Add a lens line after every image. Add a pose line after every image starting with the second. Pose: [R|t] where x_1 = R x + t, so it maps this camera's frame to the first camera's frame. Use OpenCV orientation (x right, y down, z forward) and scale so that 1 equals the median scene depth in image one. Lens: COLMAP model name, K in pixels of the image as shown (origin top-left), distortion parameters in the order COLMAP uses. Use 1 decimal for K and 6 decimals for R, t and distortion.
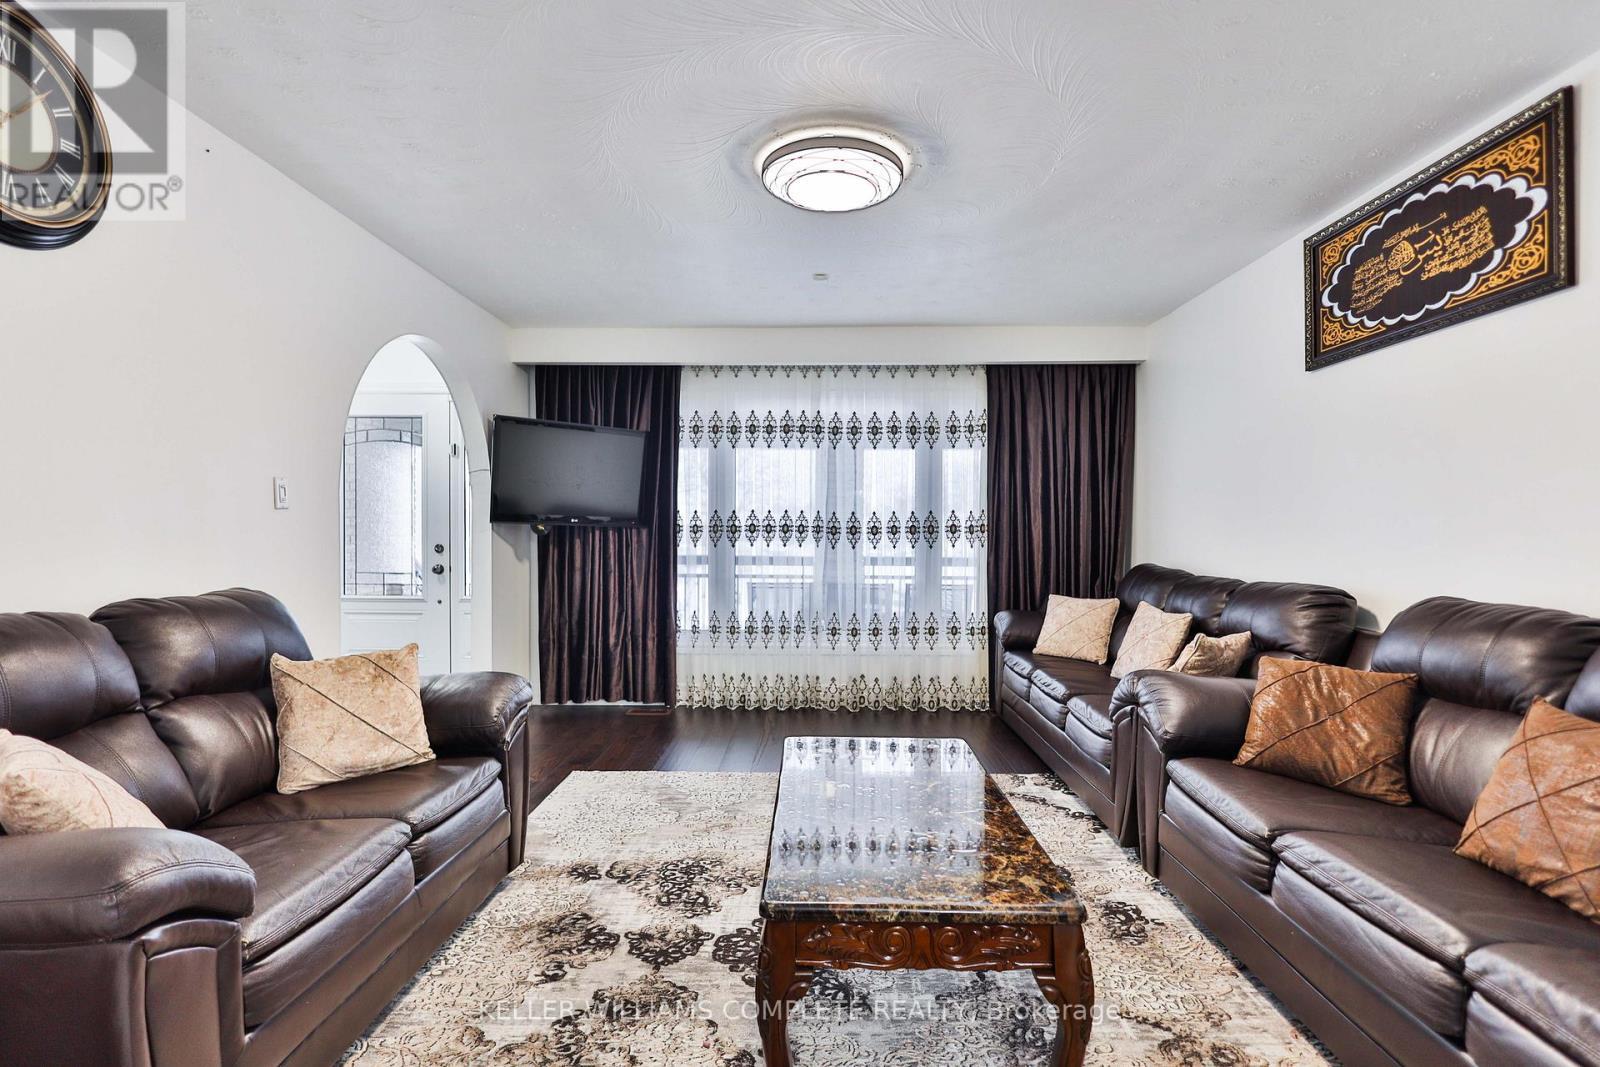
lens RADIAL K [[795.8, 0, 786.3], [0, 795.8, 527.8], [0, 0, 1]] dist [0.010481, -0.000377]
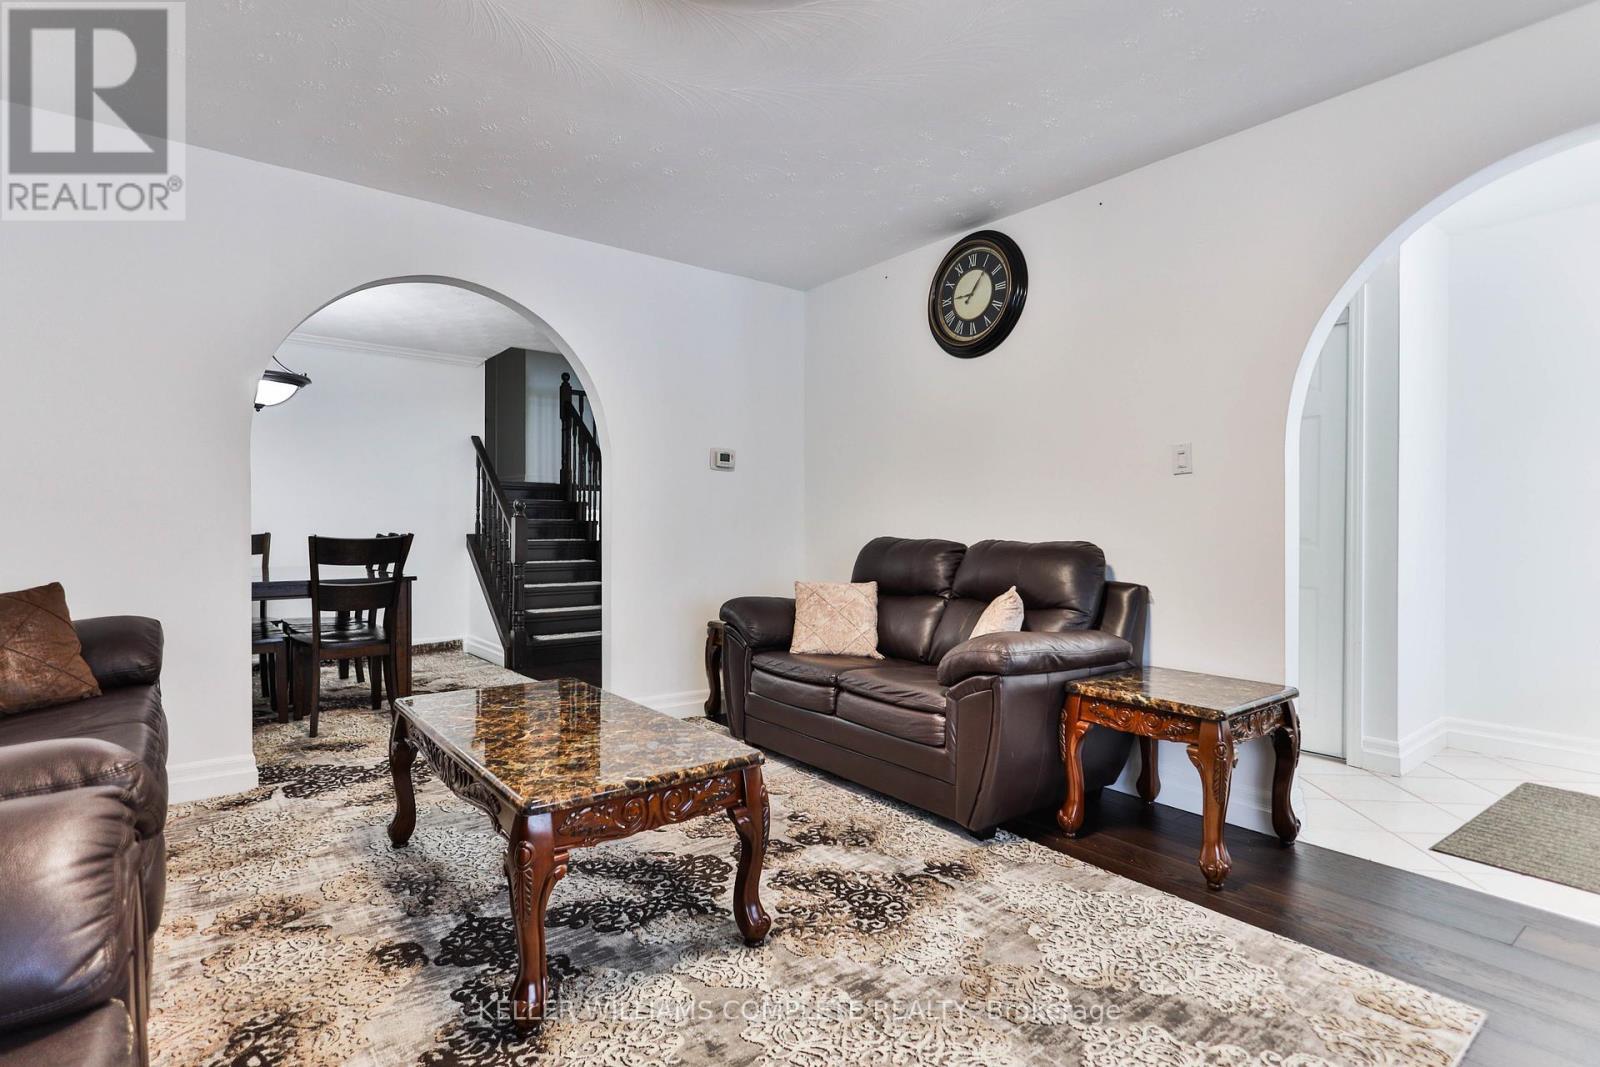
lens RADIAL K [[800.0, 0, 800.0], [0, 800.0, 533.5], [0, 0, 1]] dist [0.004689, 0.000550]
pose [[-0.763952, -0.003108, -0.645265, 0.518202], [-0.003431, 0.999994, -0.000754, 0.071724], [0.645264, 0.001637, -0.763958, 1.824219]]
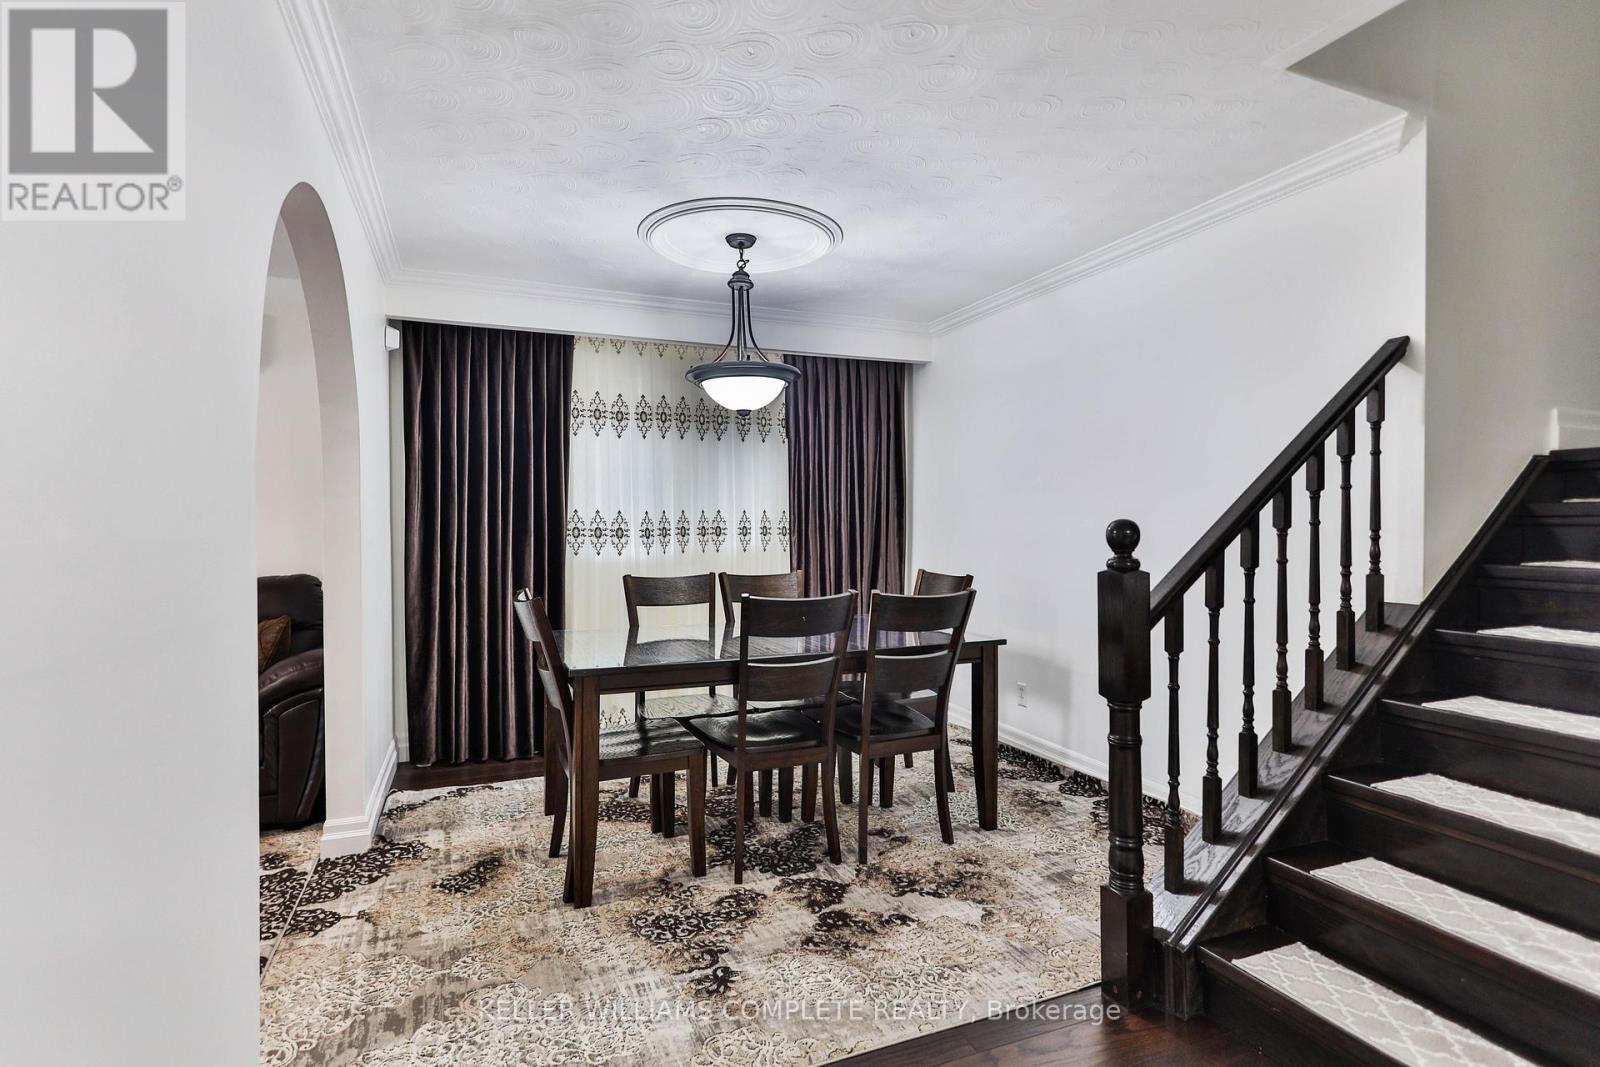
lens RADIAL K [[795.8, 0, 786.3], [0, 795.8, 527.8], [0, 0, 1]] dist [0.010481, -0.000377]
pose [[-0.422815, -0.001045, 0.906215, -1.143801], [-0.004289, 0.999990, -0.000848, -0.009817], [-0.906206, -0.004245, -0.422815, 1.474371]]
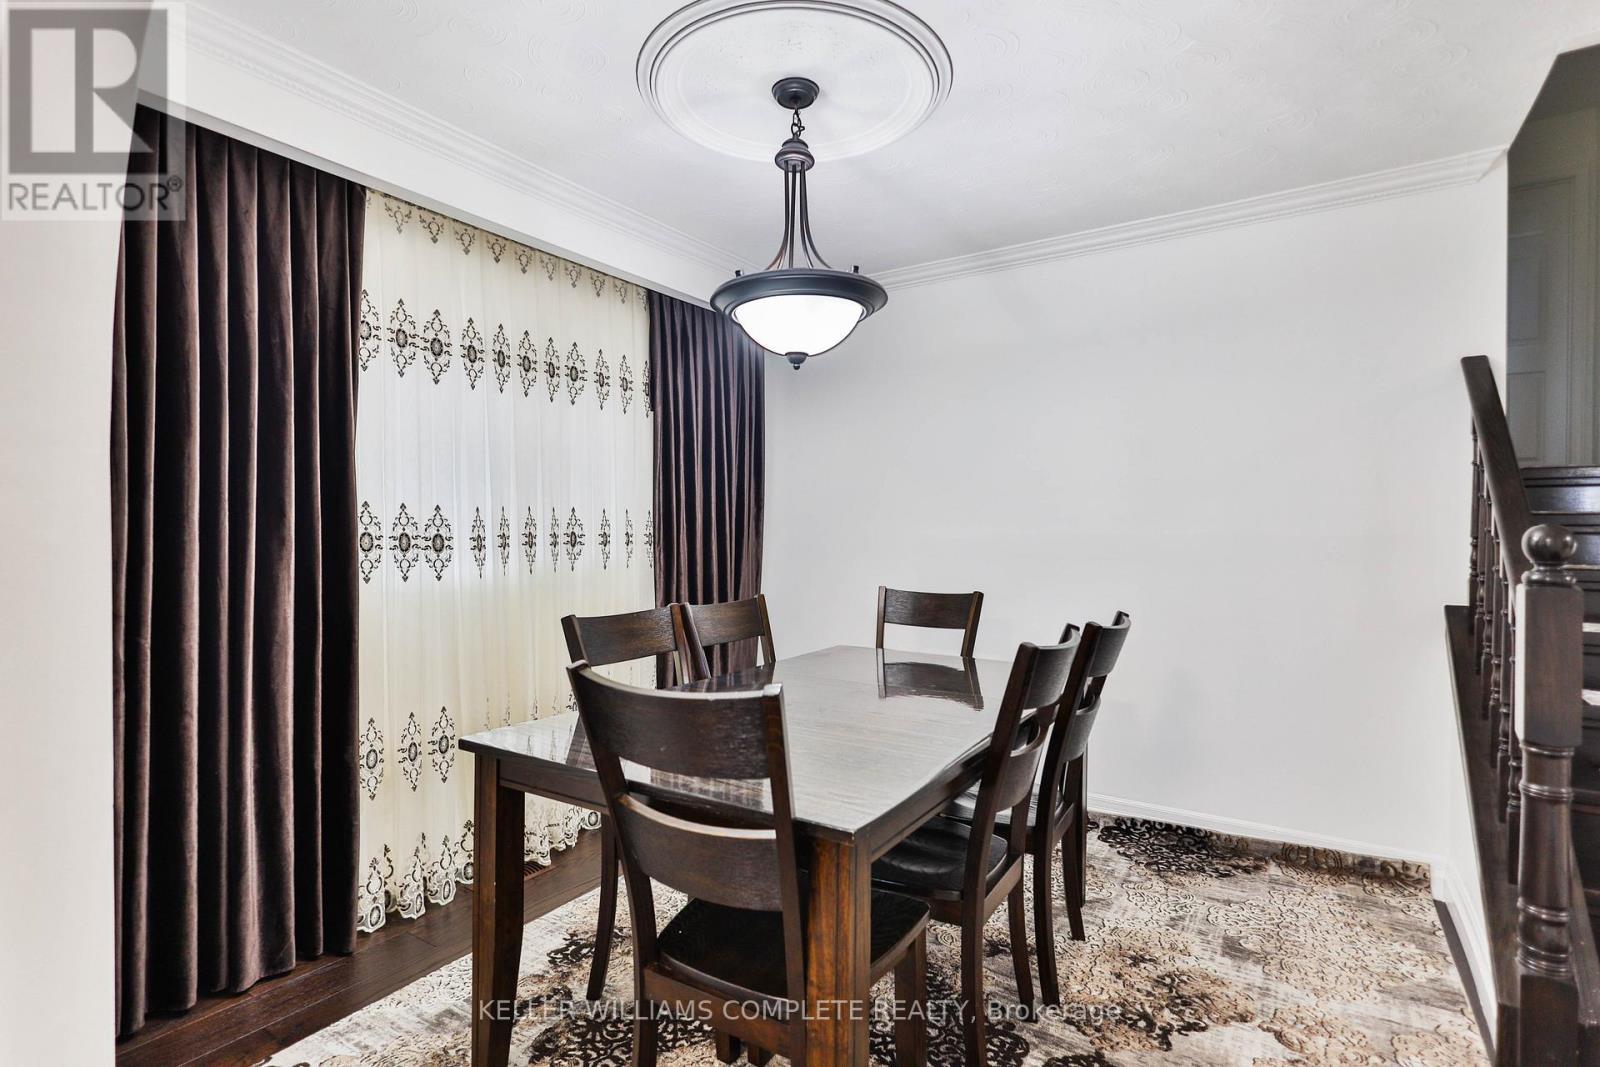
lens RADIAL K [[800.0, 0, 800.0], [0, 800.0, 533.5], [0, 0, 1]] dist [0.004689, 0.000550]
pose [[-0.859496, -0.001218, 0.511141, -0.297740], [-0.004397, 0.999978, -0.005012, -0.007293], [-0.511123, -0.006555, -0.859482, 1.742549]]
